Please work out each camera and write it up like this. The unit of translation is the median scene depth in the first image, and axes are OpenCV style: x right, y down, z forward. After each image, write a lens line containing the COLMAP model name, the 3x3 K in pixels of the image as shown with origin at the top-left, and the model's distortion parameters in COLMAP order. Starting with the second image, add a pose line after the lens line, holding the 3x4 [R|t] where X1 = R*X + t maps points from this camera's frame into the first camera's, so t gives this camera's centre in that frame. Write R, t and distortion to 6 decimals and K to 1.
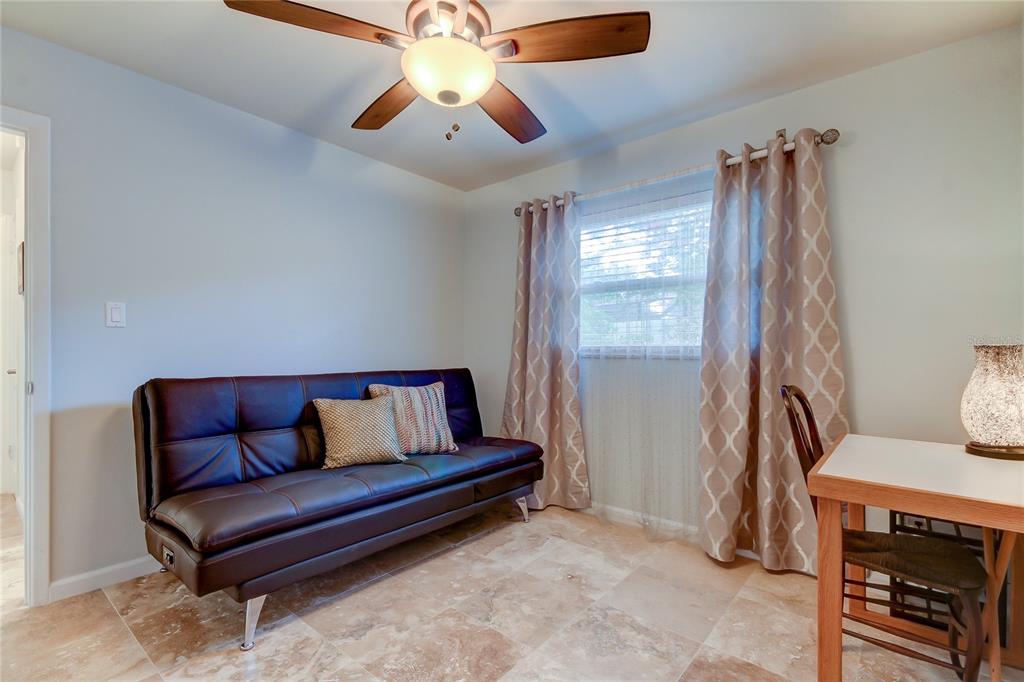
lens RADIAL K [[475.2, 0, 519.0], [0, 475.2, 344.7], [0, 0, 1]] dist [0.006064, -0.000184]
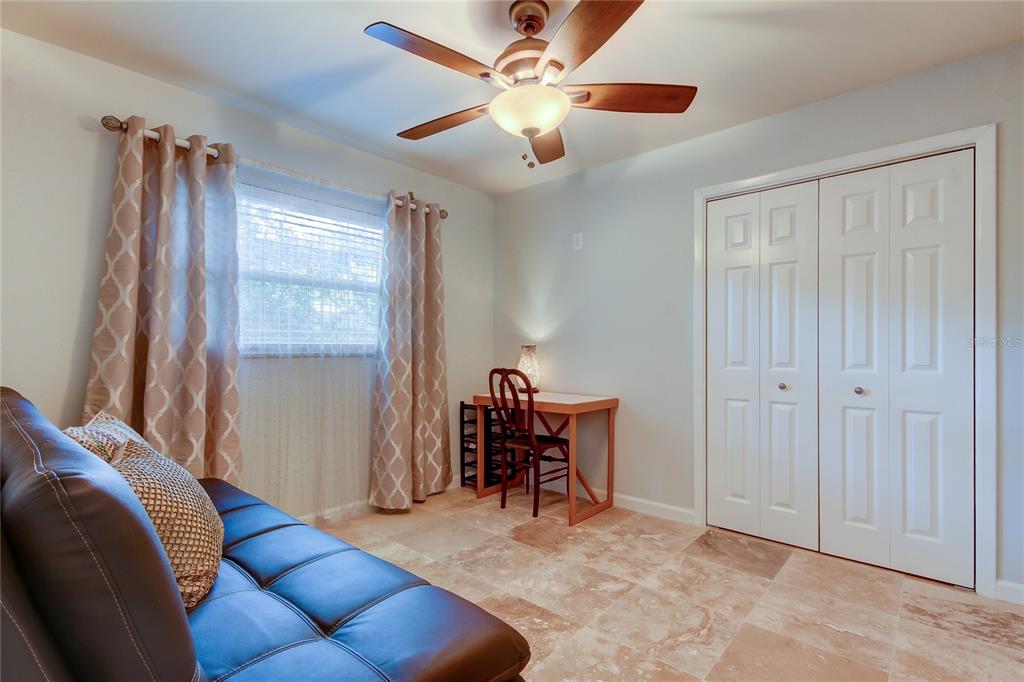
lens RADIAL K [[475.2, 0, 519.0], [0, 475.2, 344.7], [0, 0, 1]] dist [0.006064, -0.000184]
pose [[0.025725, -0.002657, 0.999666, -0.825741], [-0.004726, 0.999985, 0.002780, -0.000891], [-0.999658, -0.004796, 0.025712, 0.628121]]
